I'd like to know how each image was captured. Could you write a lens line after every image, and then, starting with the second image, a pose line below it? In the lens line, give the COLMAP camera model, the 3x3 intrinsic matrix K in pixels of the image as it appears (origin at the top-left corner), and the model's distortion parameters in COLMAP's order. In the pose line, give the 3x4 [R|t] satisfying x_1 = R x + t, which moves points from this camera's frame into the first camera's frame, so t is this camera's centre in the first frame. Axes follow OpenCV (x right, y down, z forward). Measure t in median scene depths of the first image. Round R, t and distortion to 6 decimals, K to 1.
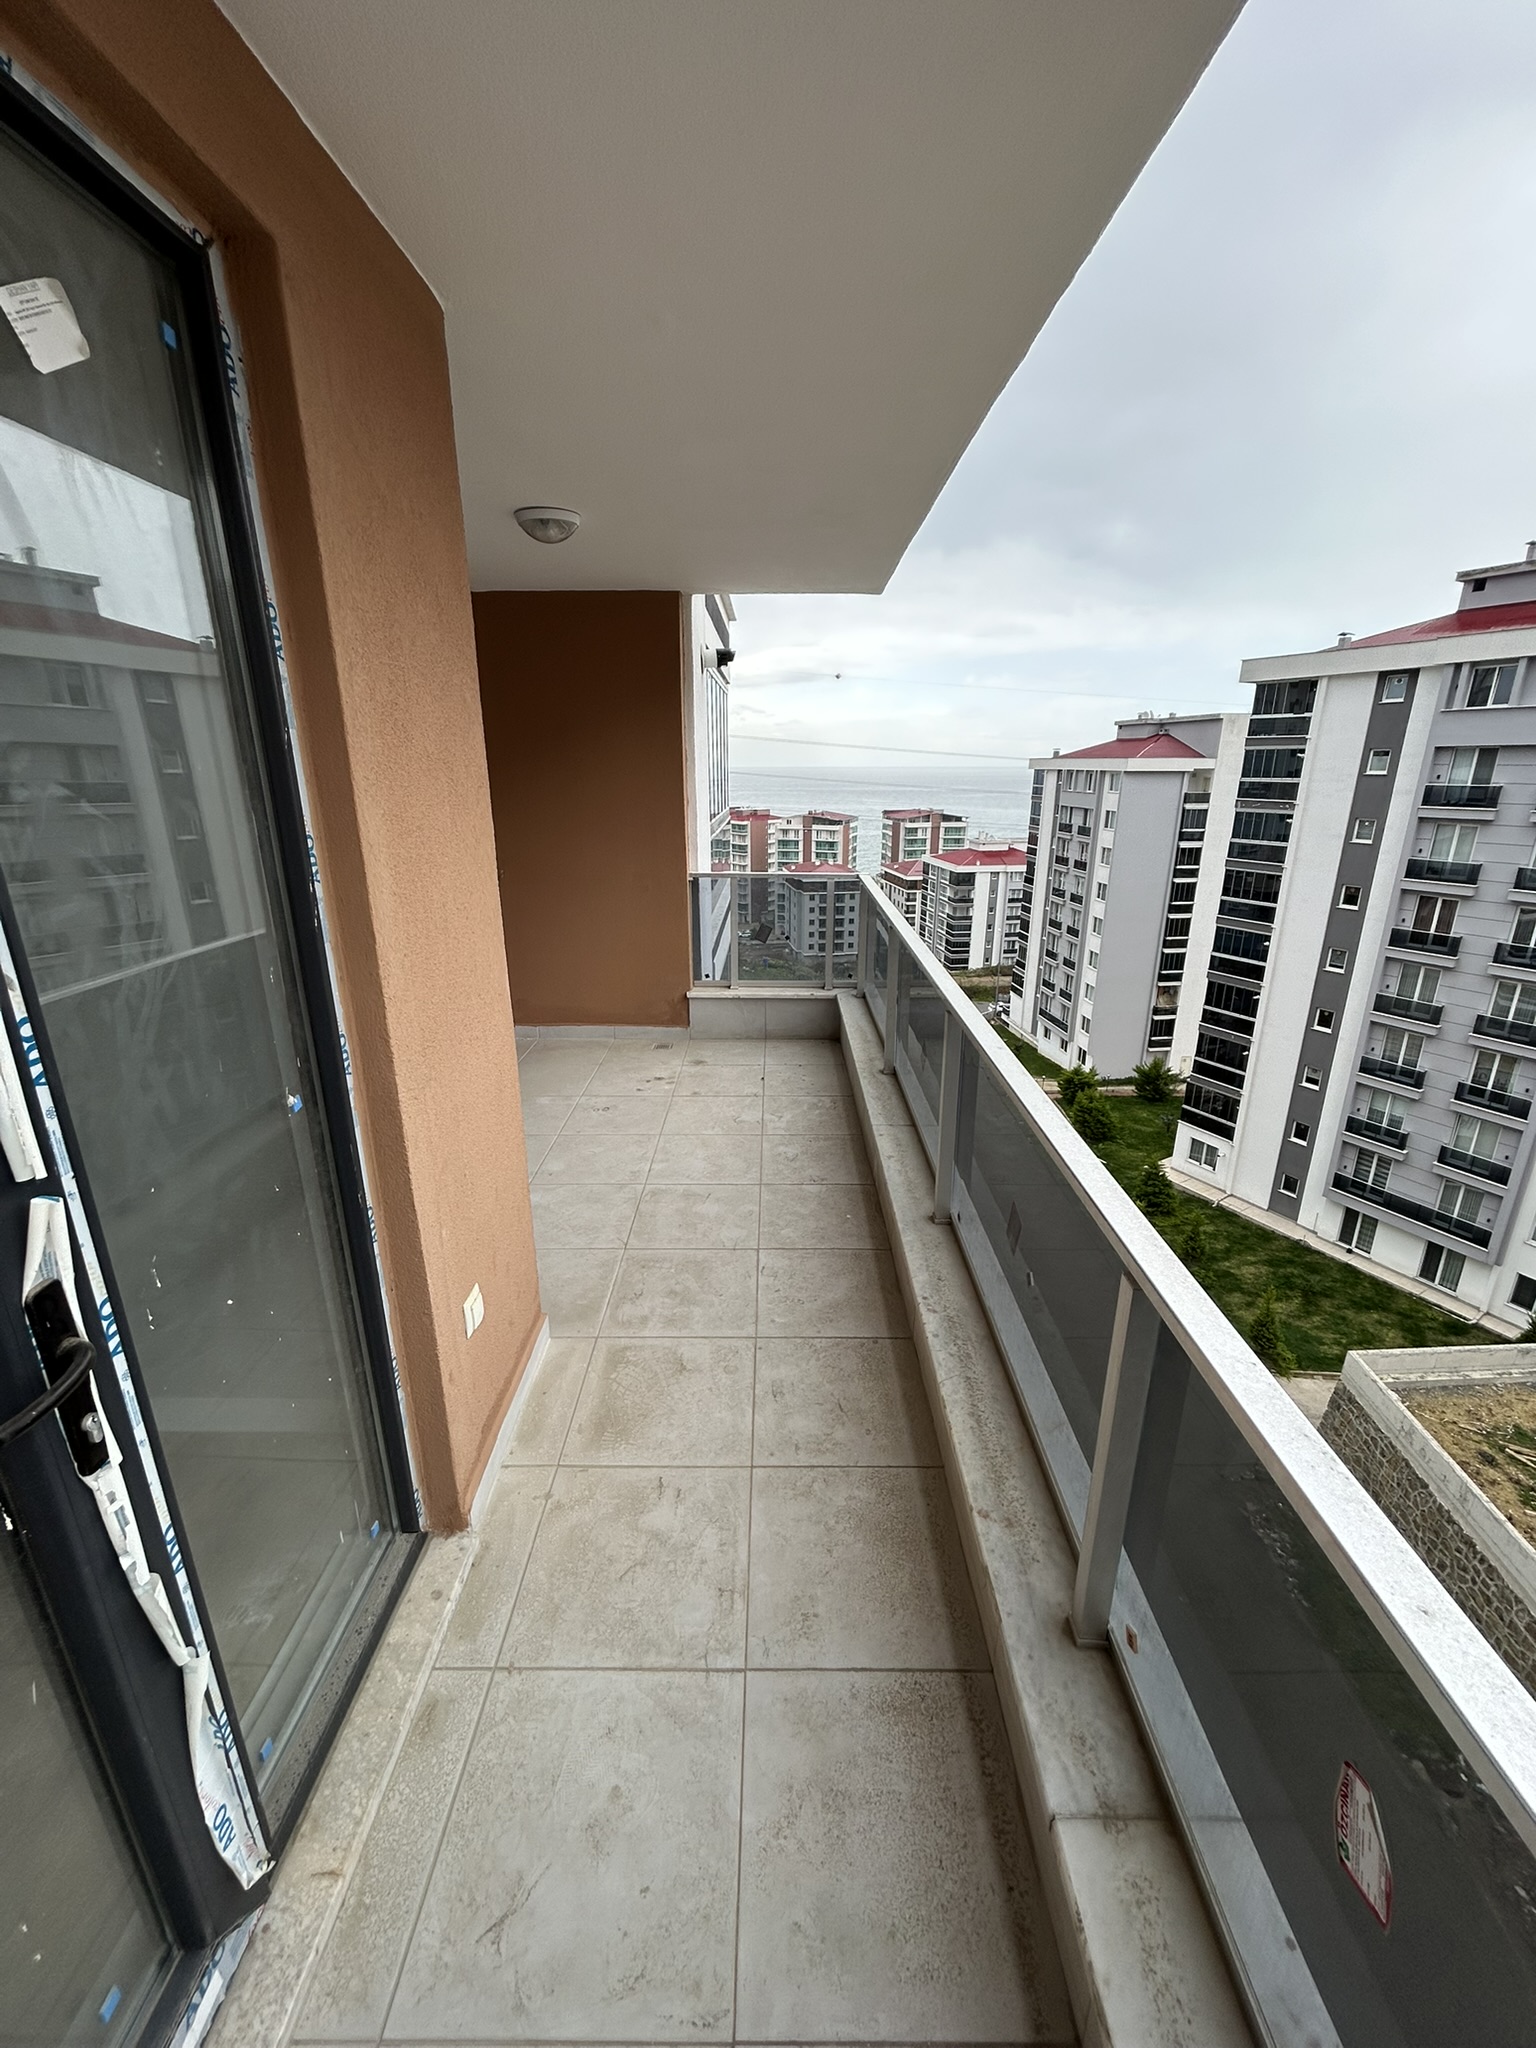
lens RADIAL K [[824.1, 0, 766.9], [0, 824.1, 1026.2], [0, 0, 1]] dist [-0.007695, 0.006498]
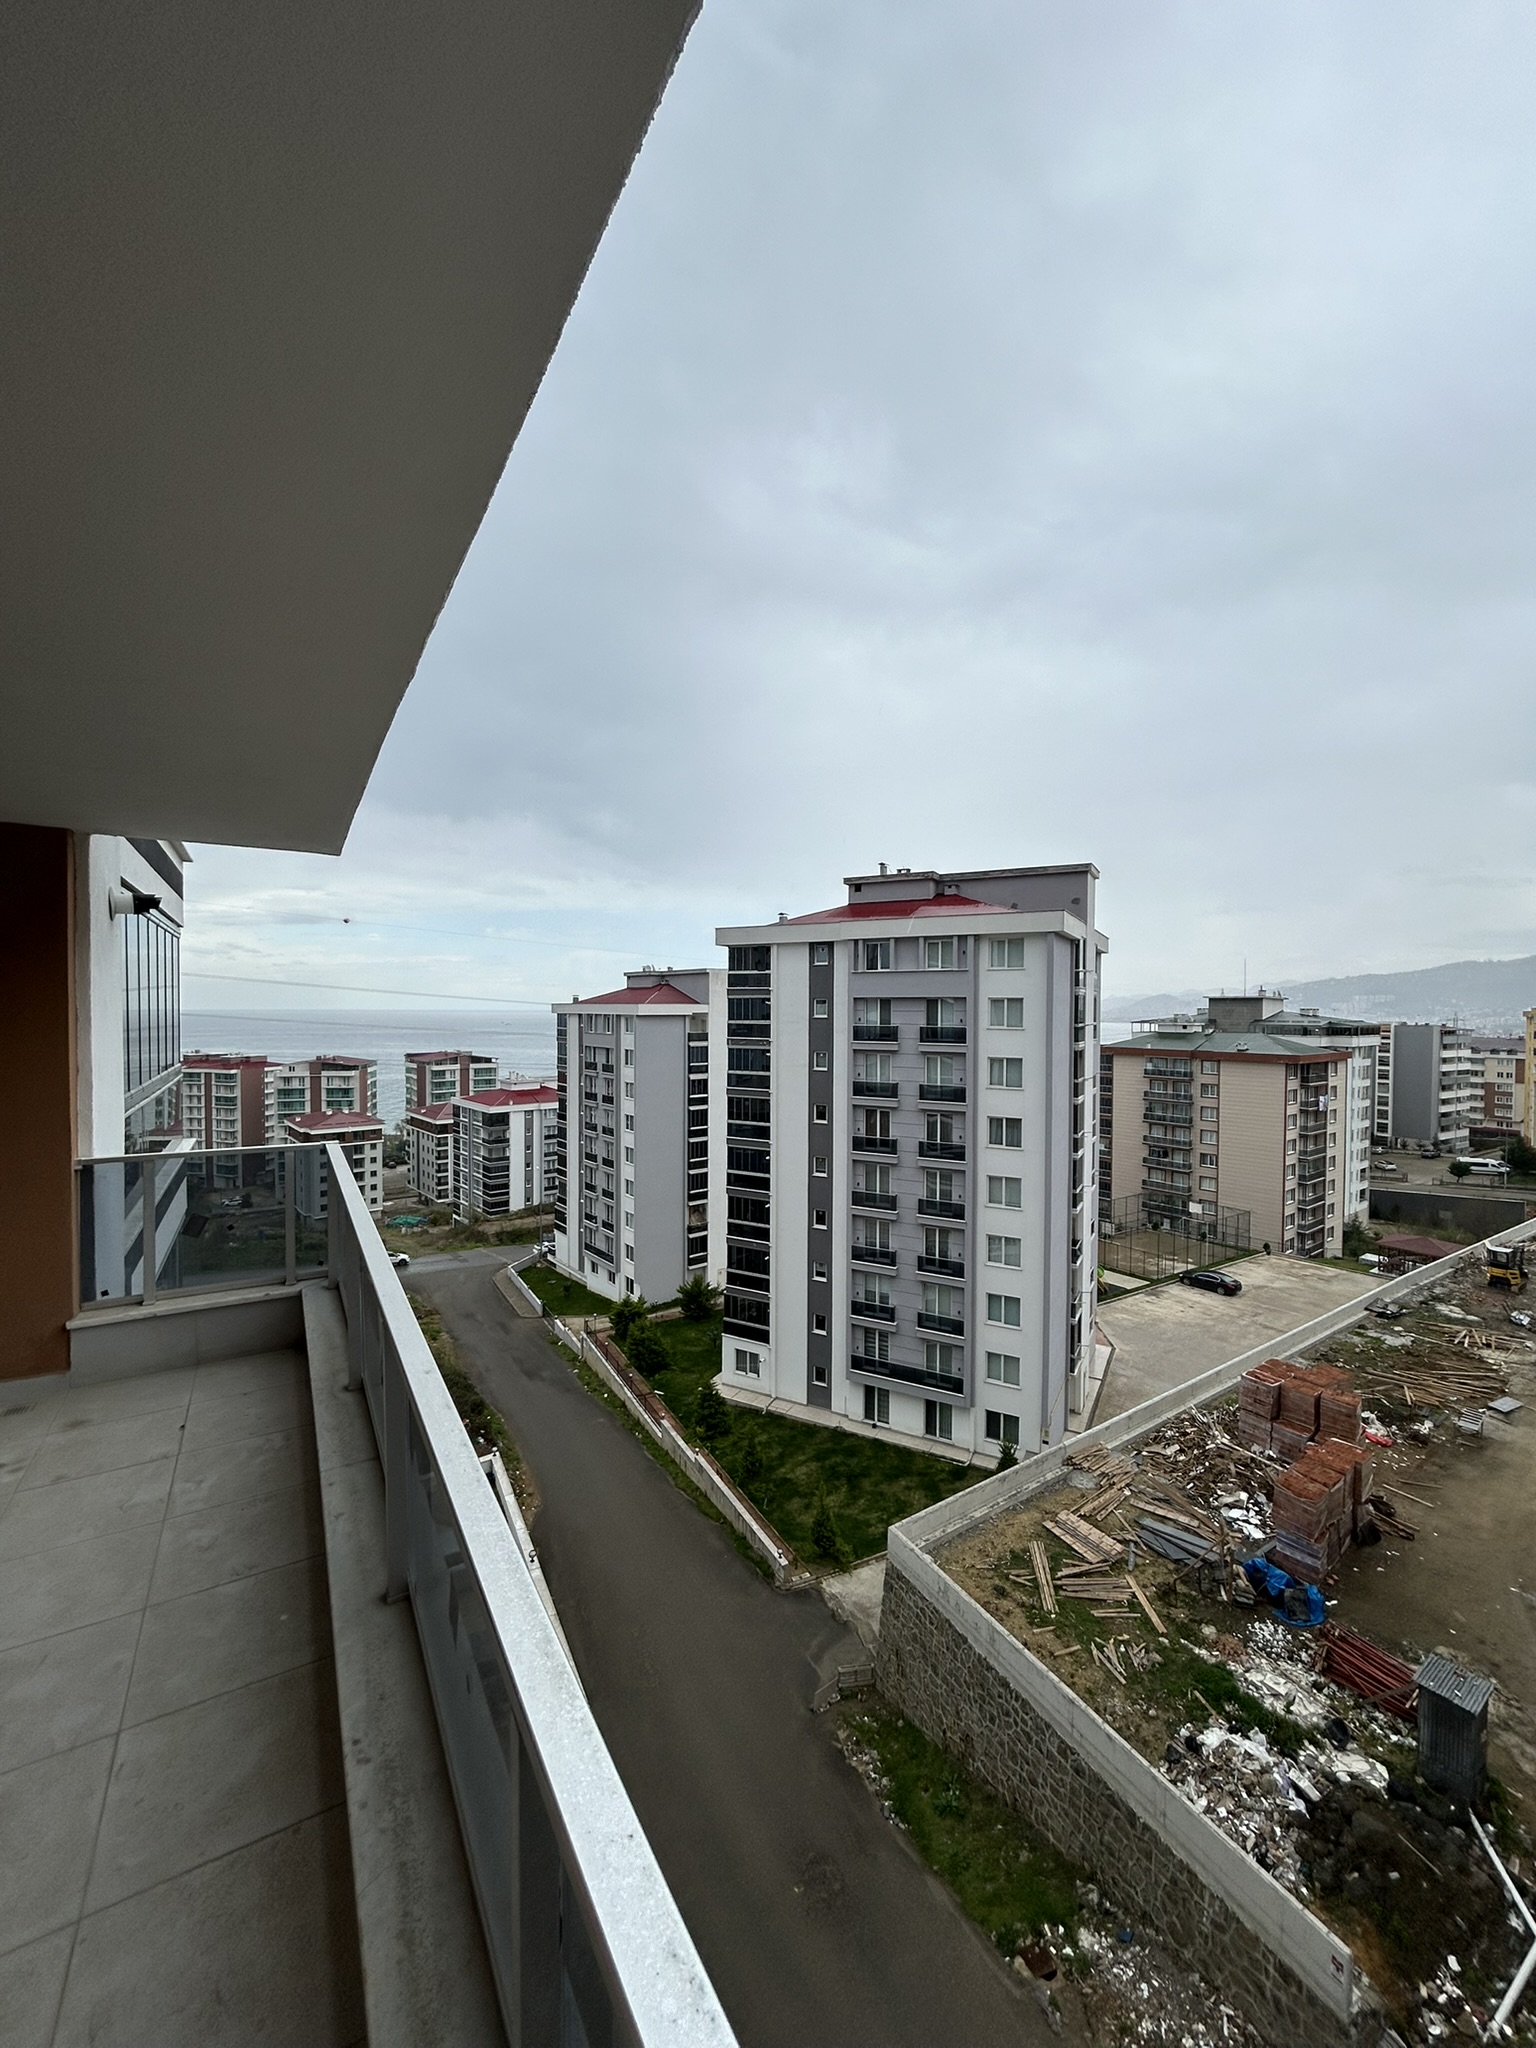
lens RADIAL K [[823.1, 0, 768.0], [0, 823.1, 1024.0], [0, 0, 1]] dist [-0.001566, -0.000332]
pose [[0.852759, -0.006373, 0.522266, 0.005200], [0.154712, 0.958134, -0.240923, -0.002145], [-0.498865, 0.286251, 0.818043, 0.001172]]
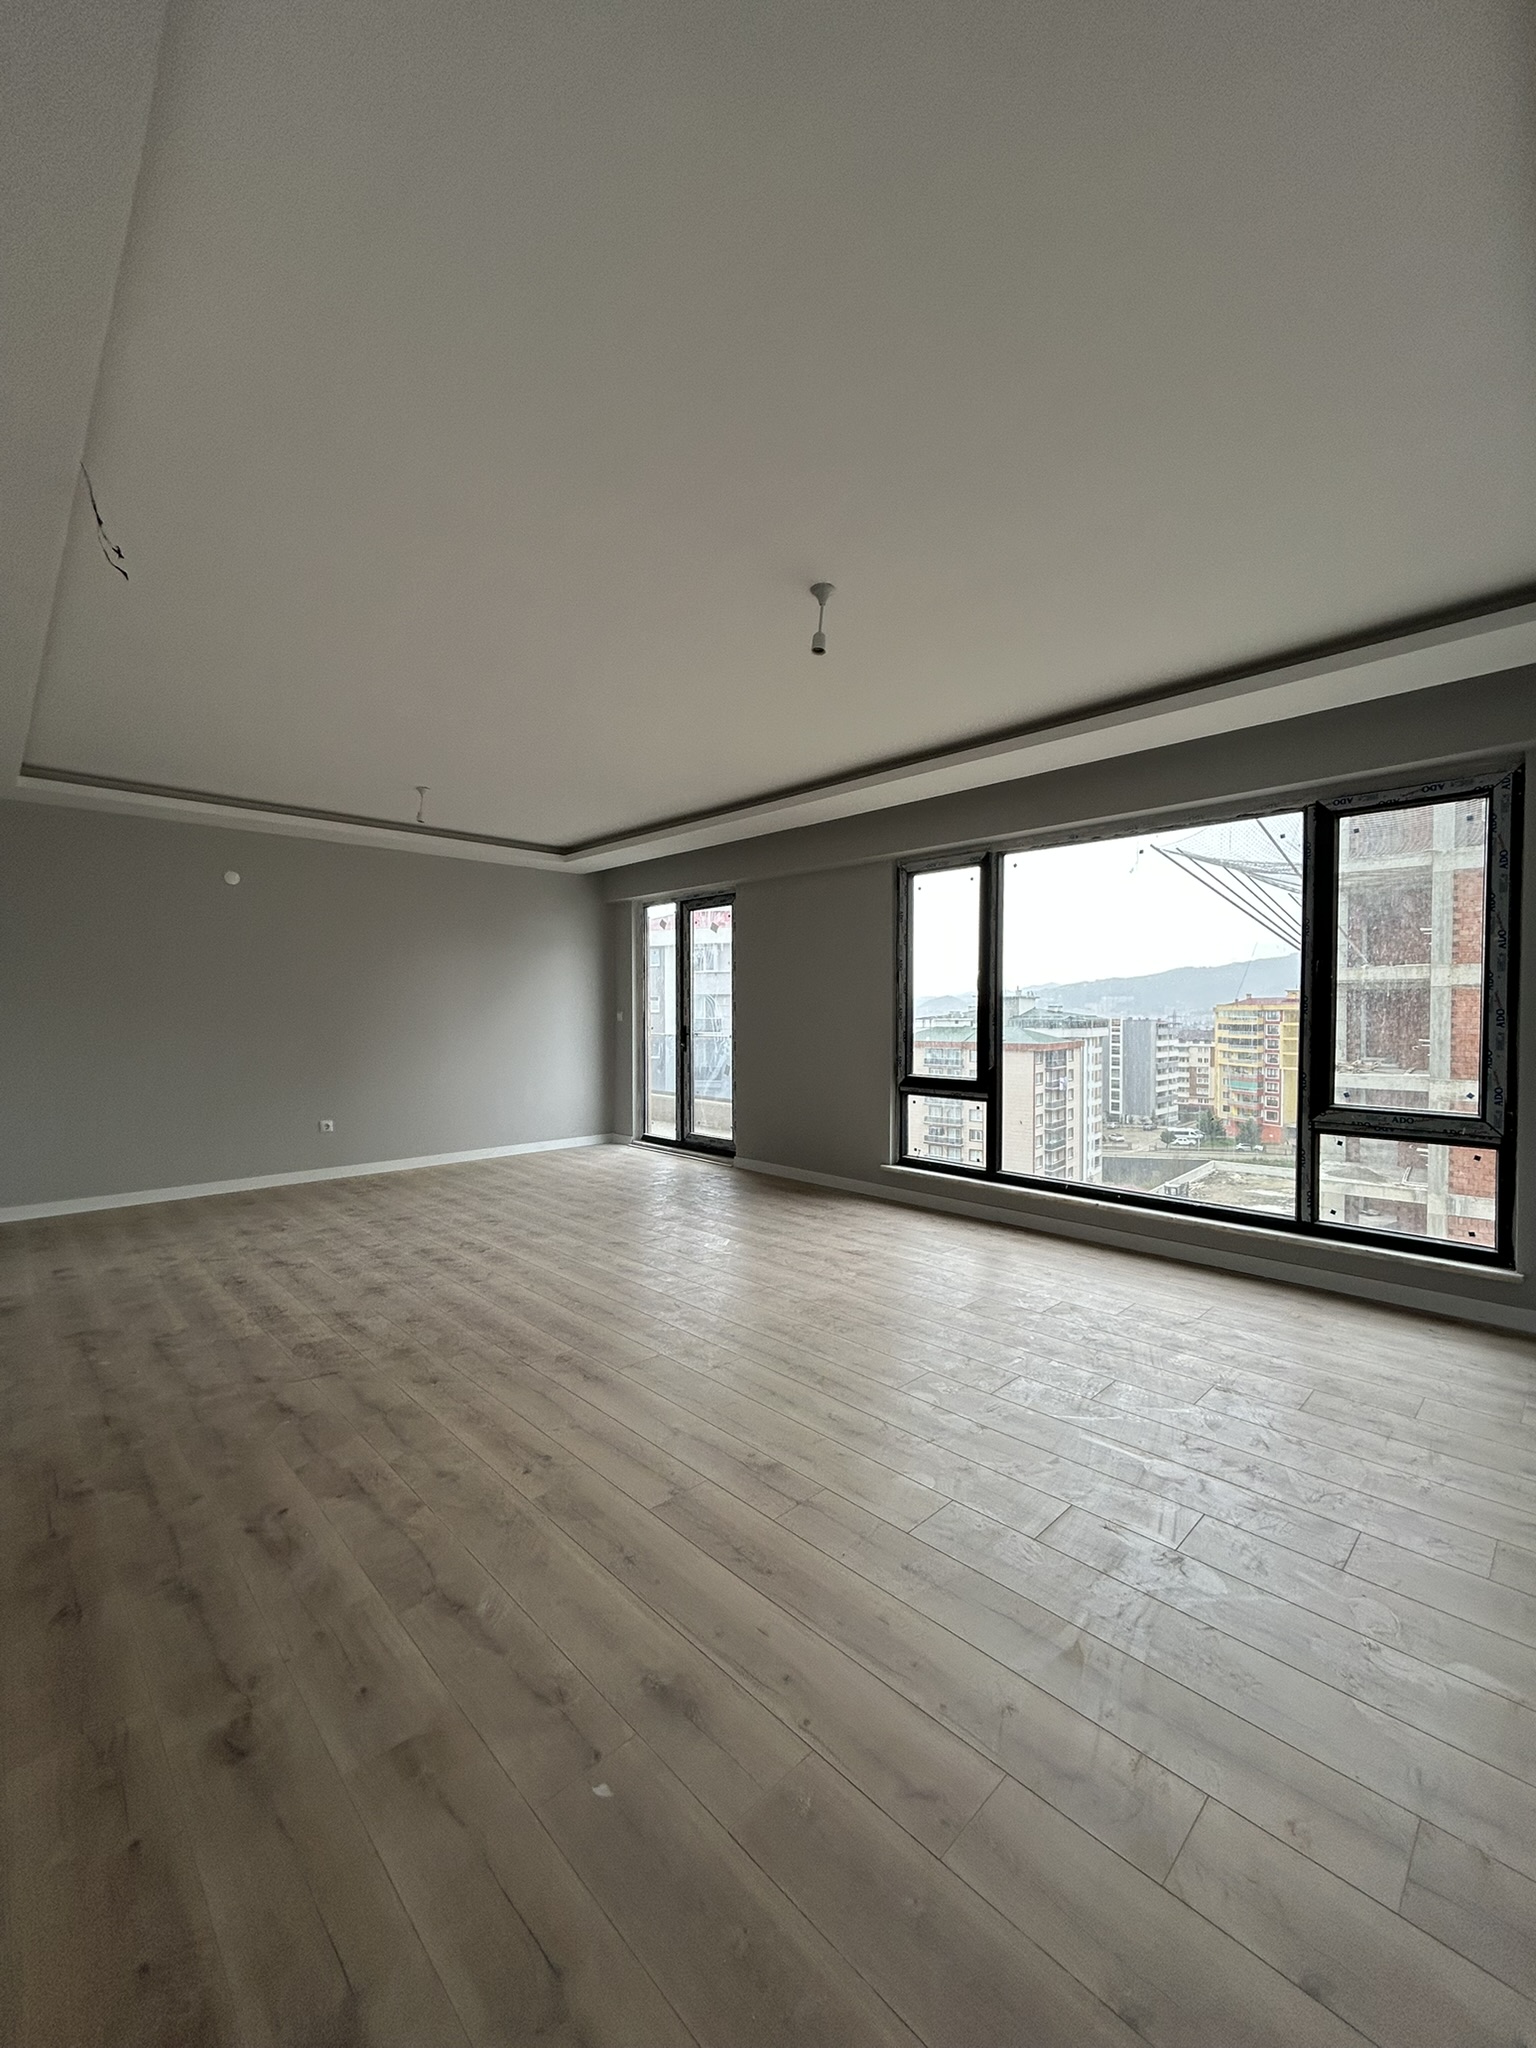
lens RADIAL K [[827.9, 0, 770.1], [0, 827.9, 1020.2], [0, 0, 1]] dist [-0.002136, 0.003499]
pose [[0.708059, -0.009479, 0.706090, -0.121544], [0.216748, 0.954560, -0.204538, 0.044676], [-0.672066, 0.297868, 0.677939, -0.108051]]
